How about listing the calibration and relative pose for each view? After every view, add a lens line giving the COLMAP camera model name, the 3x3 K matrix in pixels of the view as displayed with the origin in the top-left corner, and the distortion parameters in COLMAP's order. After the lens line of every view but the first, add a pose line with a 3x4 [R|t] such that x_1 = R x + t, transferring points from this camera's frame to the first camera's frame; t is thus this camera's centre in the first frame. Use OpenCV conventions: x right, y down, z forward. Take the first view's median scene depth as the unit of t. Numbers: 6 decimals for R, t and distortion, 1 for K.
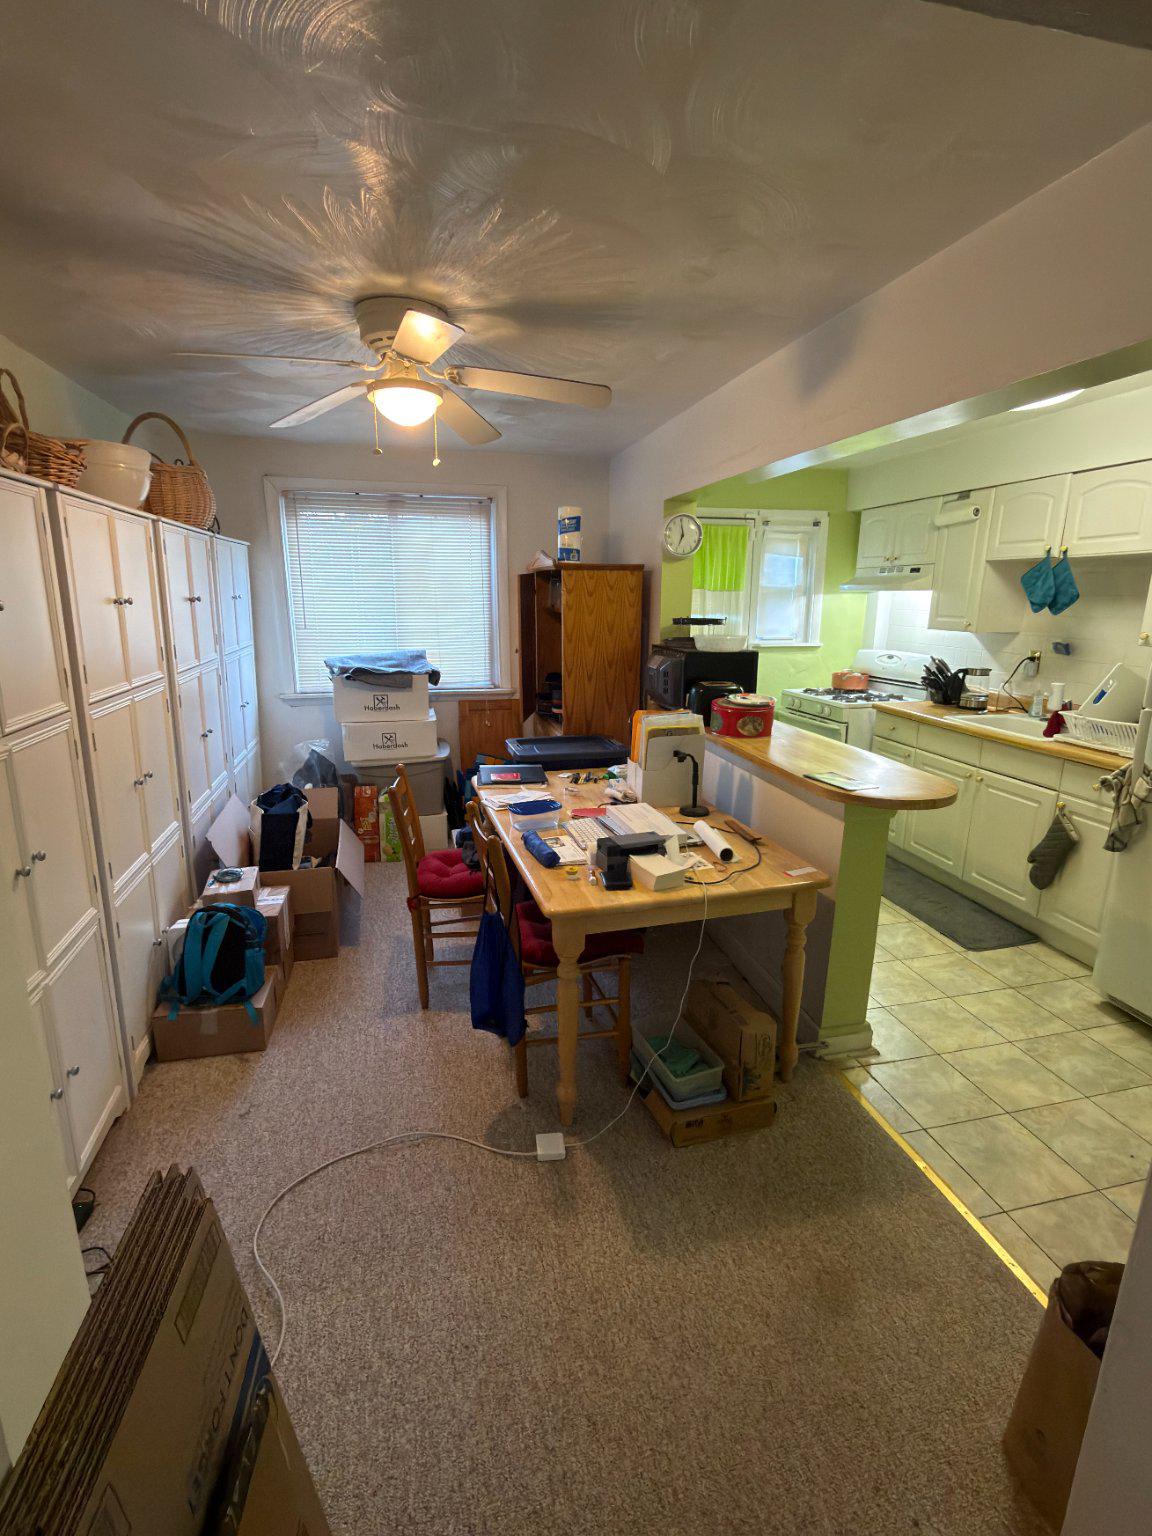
lens RADIAL K [[709.1, 0, 576.0], [0, 709.1, 768.0], [0, 0, 1]] dist [-0.000165, -0.000038]
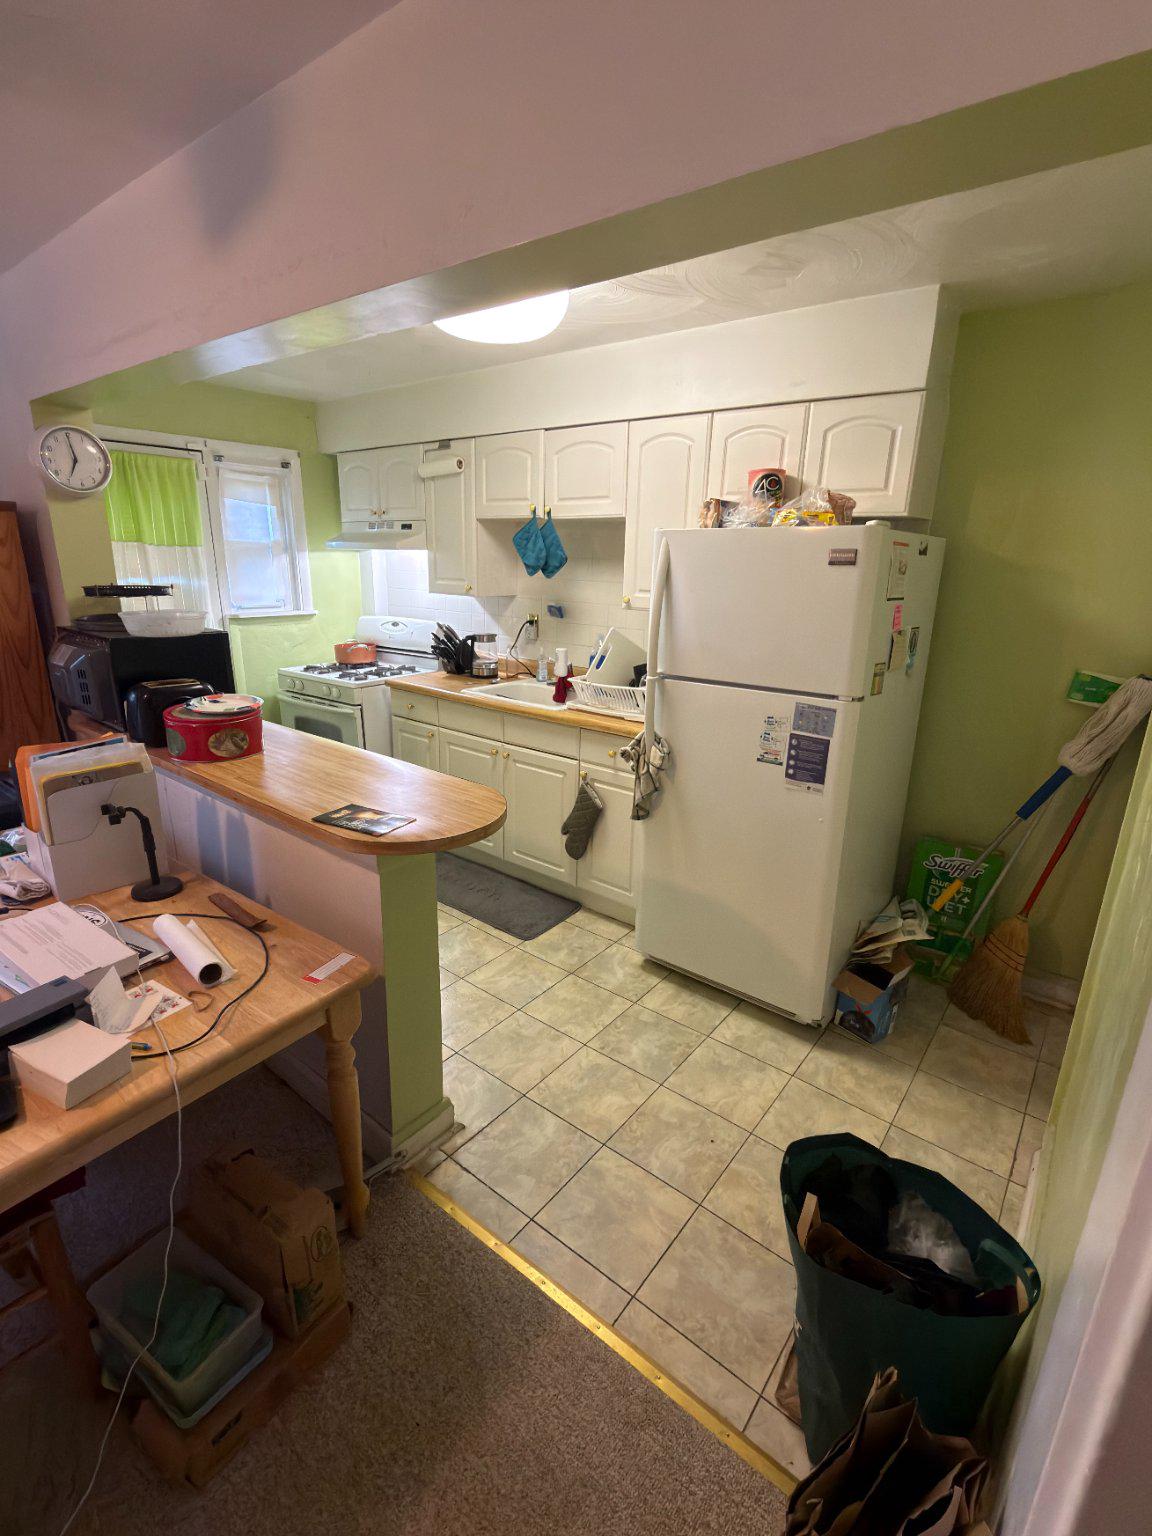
lens RADIAL K [[709.1, 0, 576.0], [0, 709.1, 768.0], [0, 0, 1]] dist [-0.000165, -0.000038]
pose [[0.787121, -0.166147, 0.594000, 0.082019], [0.130993, 0.986097, 0.102238, -0.053530], [-0.602729, -0.002664, 0.797942, 0.198392]]
